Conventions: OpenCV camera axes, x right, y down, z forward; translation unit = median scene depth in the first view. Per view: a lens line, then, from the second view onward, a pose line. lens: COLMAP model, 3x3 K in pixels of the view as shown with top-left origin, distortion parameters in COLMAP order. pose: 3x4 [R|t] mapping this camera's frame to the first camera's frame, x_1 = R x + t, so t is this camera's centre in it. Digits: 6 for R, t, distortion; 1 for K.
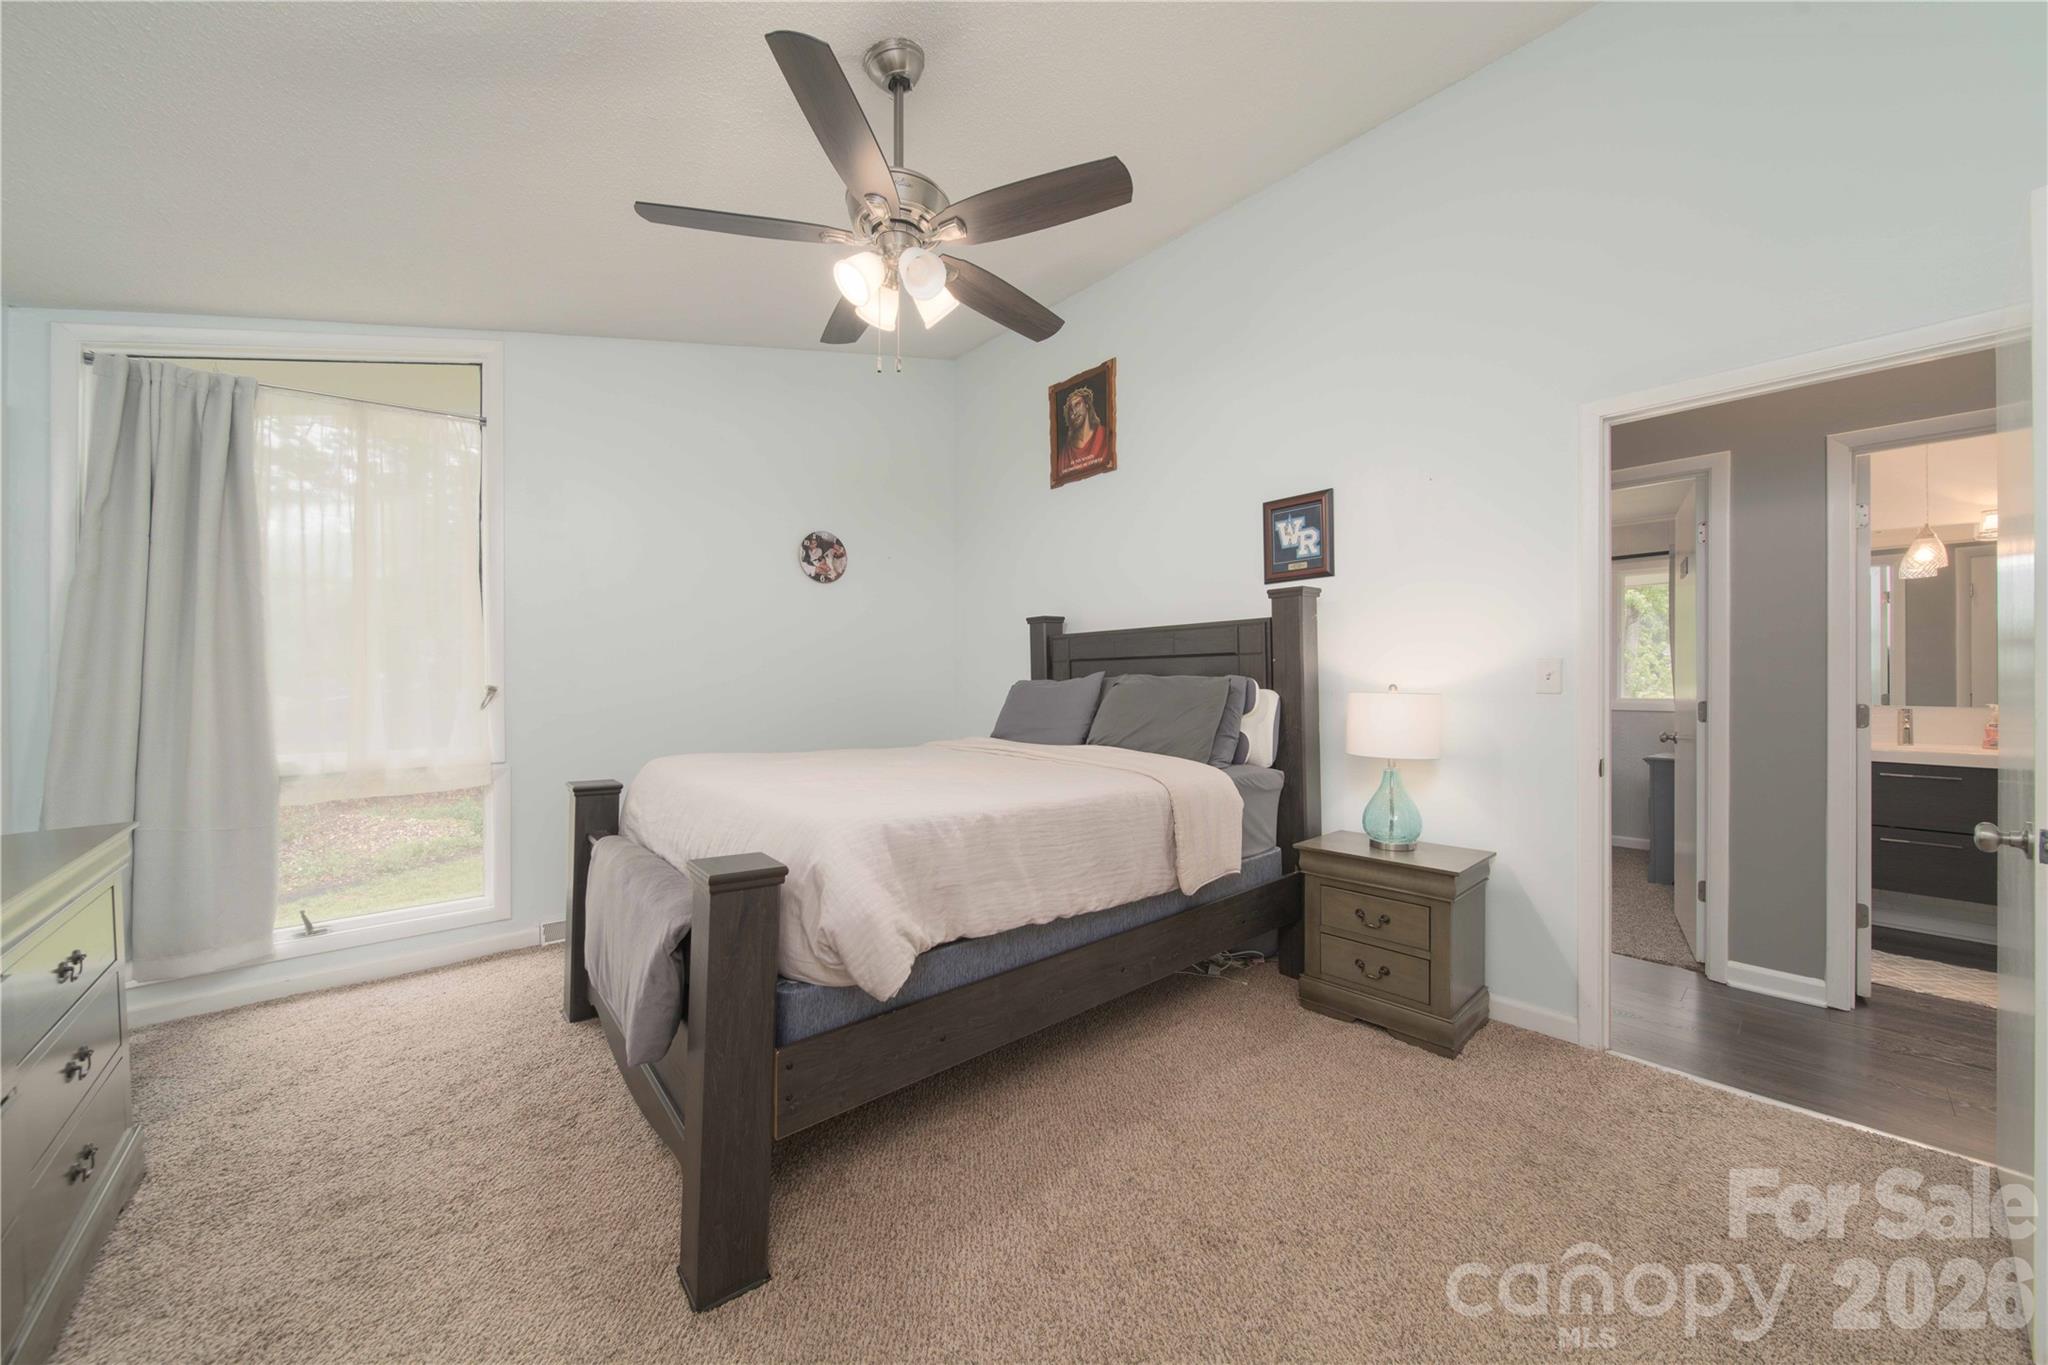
lens RADIAL K [[718.5, 0, 1030.0], [0, 718.5, 682.2], [0, 0, 1]] dist [-0.001606, -0.000141]
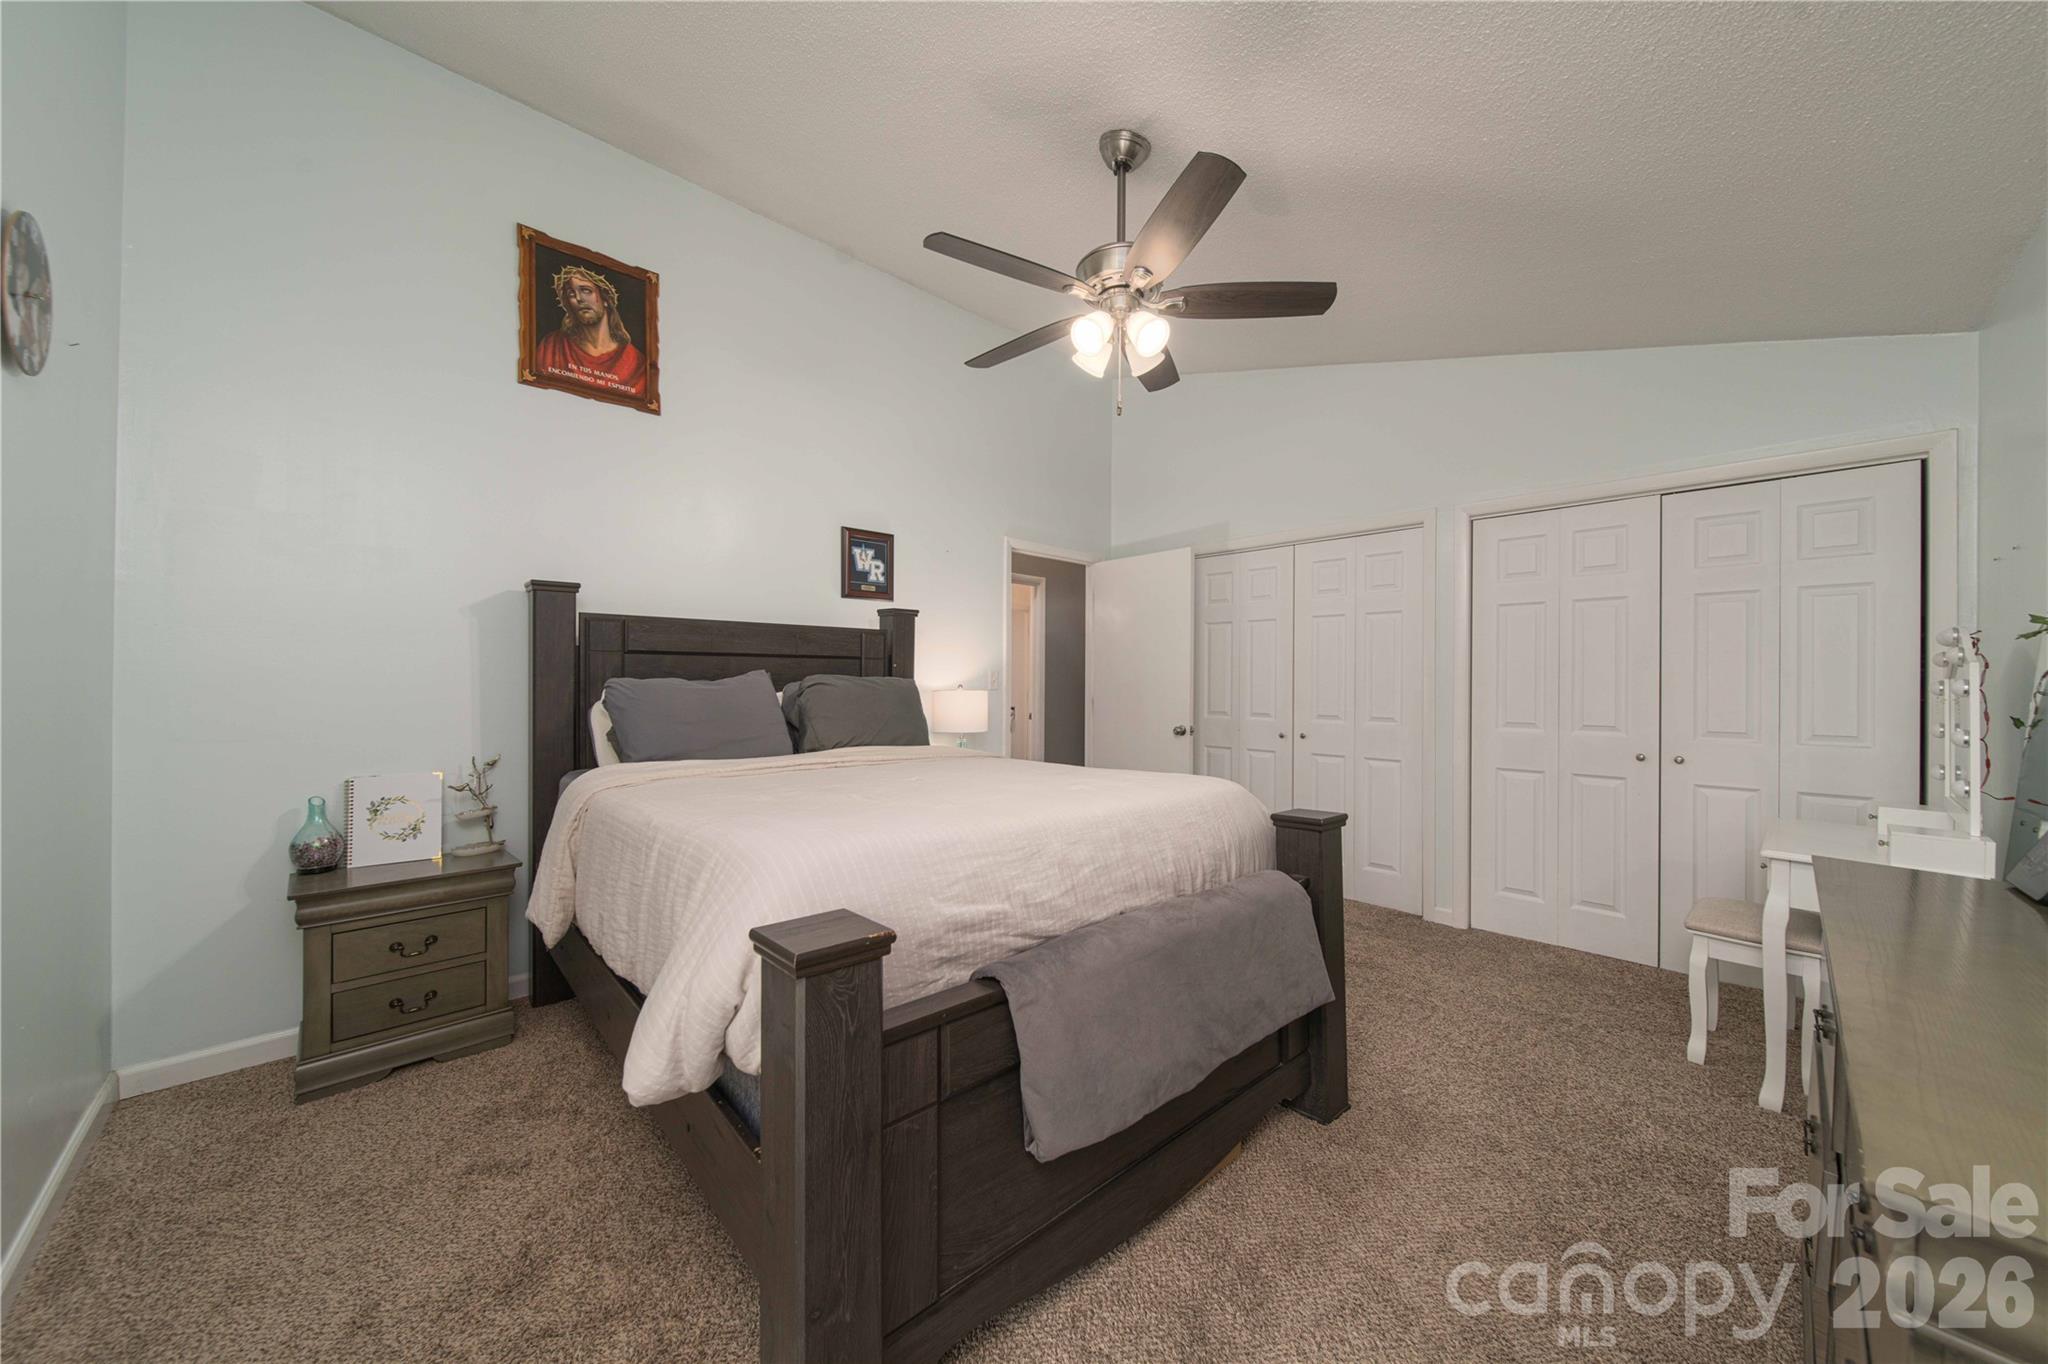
lens RADIAL K [[718.5, 0, 1030.0], [0, 718.5, 681.7], [0, 0, 1]] dist [-0.001606, -0.000141]
pose [[-0.022902, 0.001951, 0.999736, -0.840140], [-0.009840, 0.999949, -0.002176, -0.002027], [-0.999689, -0.009888, -0.022881, 0.734558]]
